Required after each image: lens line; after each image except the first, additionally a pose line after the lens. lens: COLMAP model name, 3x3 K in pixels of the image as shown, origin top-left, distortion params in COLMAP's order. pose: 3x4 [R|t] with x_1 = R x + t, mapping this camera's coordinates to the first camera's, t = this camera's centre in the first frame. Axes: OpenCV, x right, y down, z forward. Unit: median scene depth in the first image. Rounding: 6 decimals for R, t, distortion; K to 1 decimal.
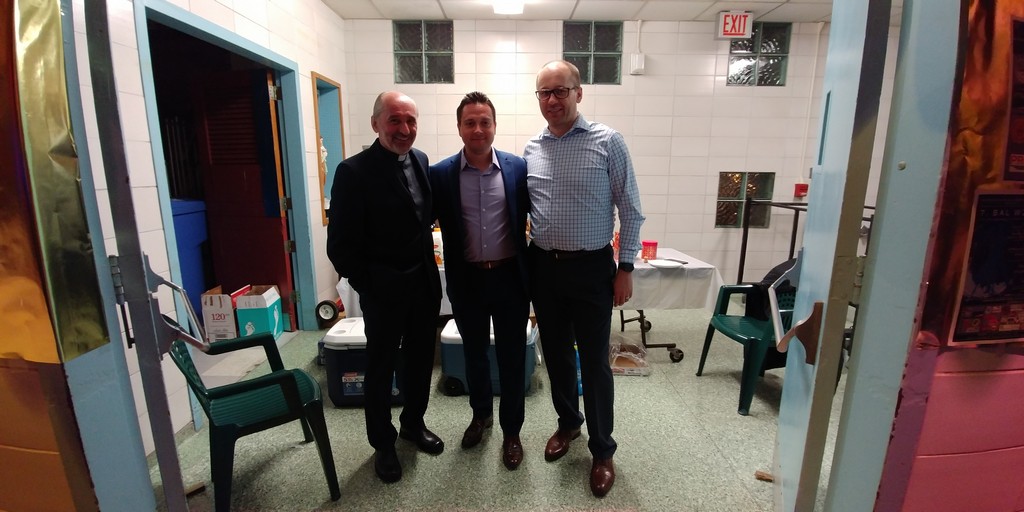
lens RADIAL K [[464.0, 0, 522.5], [0, 464.0, 263.1], [0, 0, 1]] dist [-0.019127, -0.007022]
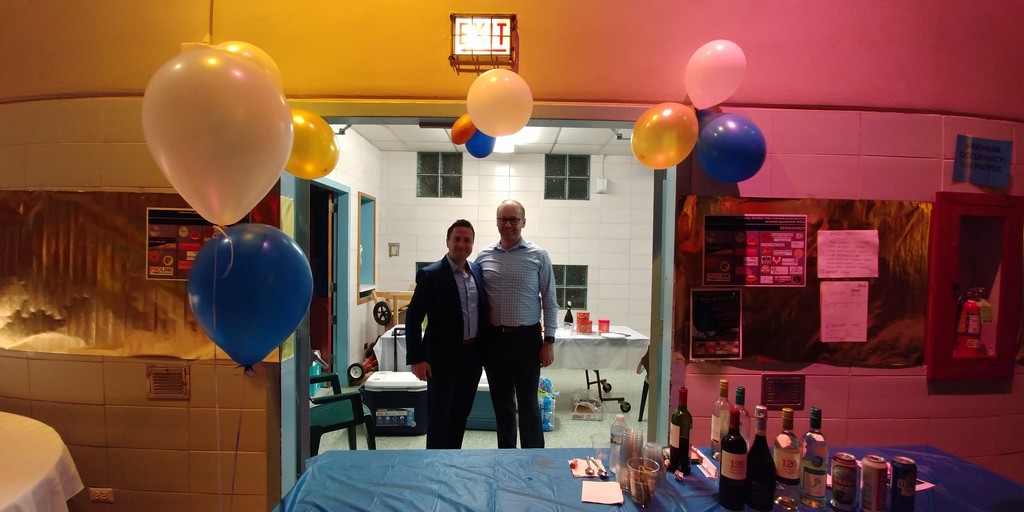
lens RADIAL K [[464.0, 0, 522.0], [0, 464.0, 273.4], [0, 0, 1]] dist [-0.019127, -0.007022]
pose [[0.999901, 0.013593, -0.003720, 0.036518], [-0.014011, 0.987234, -0.158662, 0.034964], [0.001516, 0.158698, 0.987326, -0.321411]]
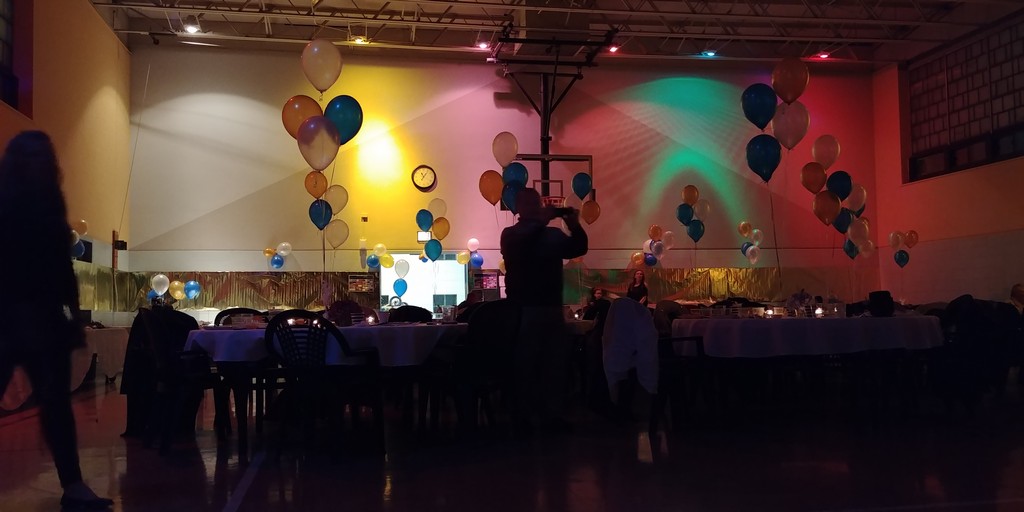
lens RADIAL K [[906.3, 0, 523.5], [0, 906.3, 260.5], [0, 0, 1]] dist [0.127234, -0.182335]
pose [[0.985408, -0.008981, 0.169972, -0.327555], [0.052381, 0.966146, -0.252624, 1.086259], [-0.161949, 0.257841, 0.952518, -4.624591]]
